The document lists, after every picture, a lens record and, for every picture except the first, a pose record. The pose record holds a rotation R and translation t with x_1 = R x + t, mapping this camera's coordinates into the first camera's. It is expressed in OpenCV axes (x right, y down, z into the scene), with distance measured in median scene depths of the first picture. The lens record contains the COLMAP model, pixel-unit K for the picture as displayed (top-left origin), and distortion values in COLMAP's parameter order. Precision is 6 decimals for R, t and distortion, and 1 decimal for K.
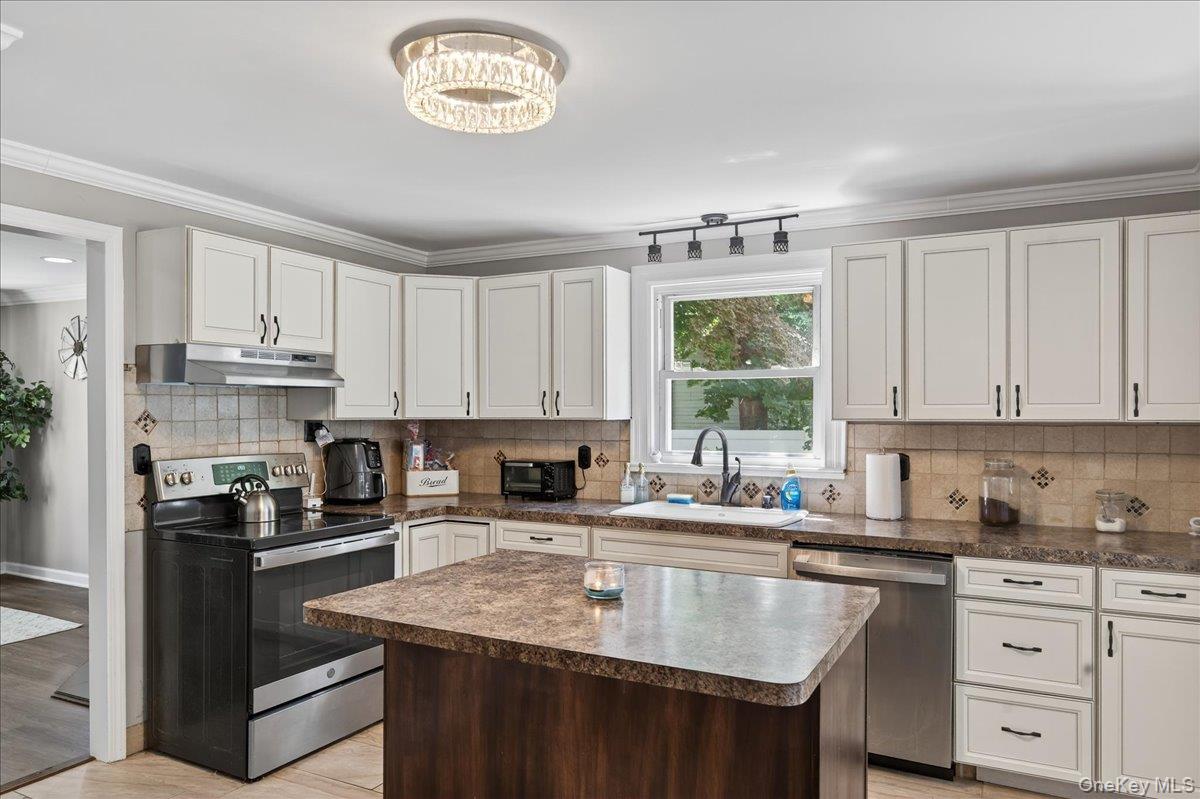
lens RADIAL K [[900.6, 0, 596.3], [0, 900.6, 398.1], [0, 0, 1]] dist [0.013422, 0.002849]
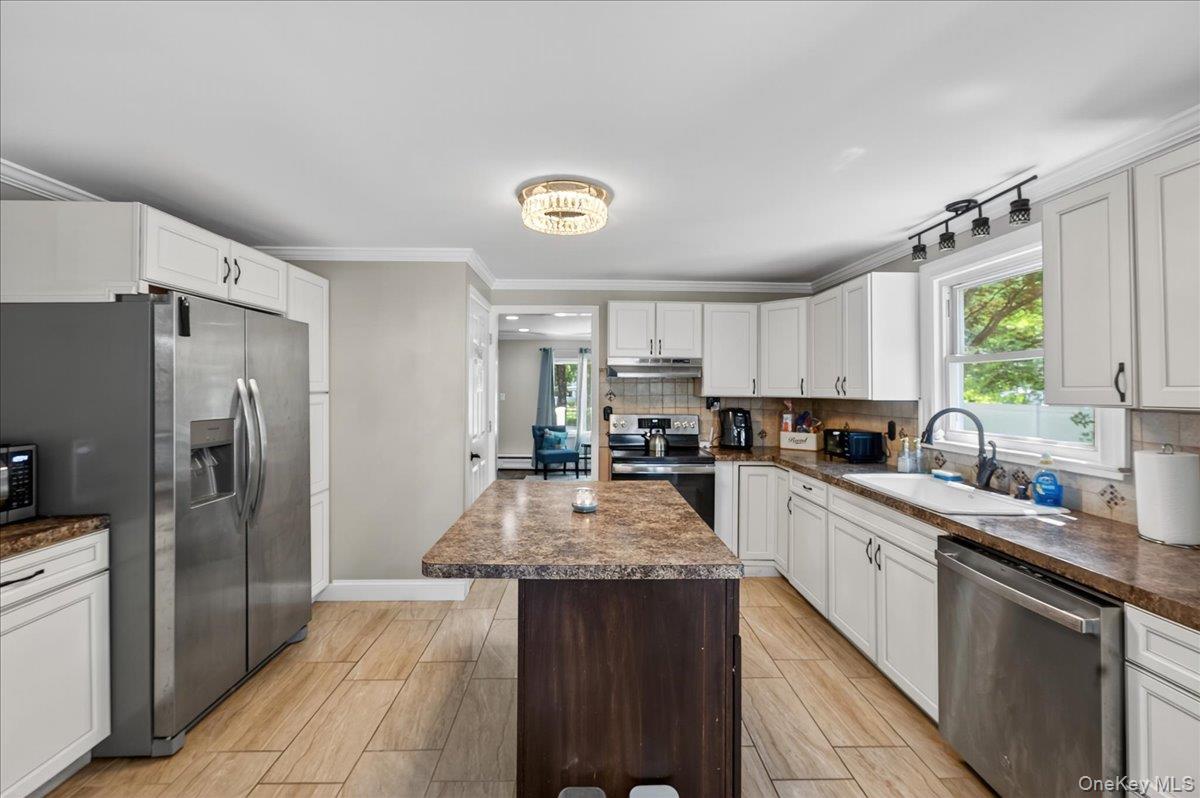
lens RADIAL K [[502.8, 0, 594.5], [0, 502.8, 383.4], [0, 0, 1]] dist [0.040926, 0.000393]
pose [[0.508372, -0.007222, -0.861107, 0.427263], [0.003800, 0.999974, -0.006143, 0.004532], [0.861129, -0.000149, 0.508386, 0.345215]]
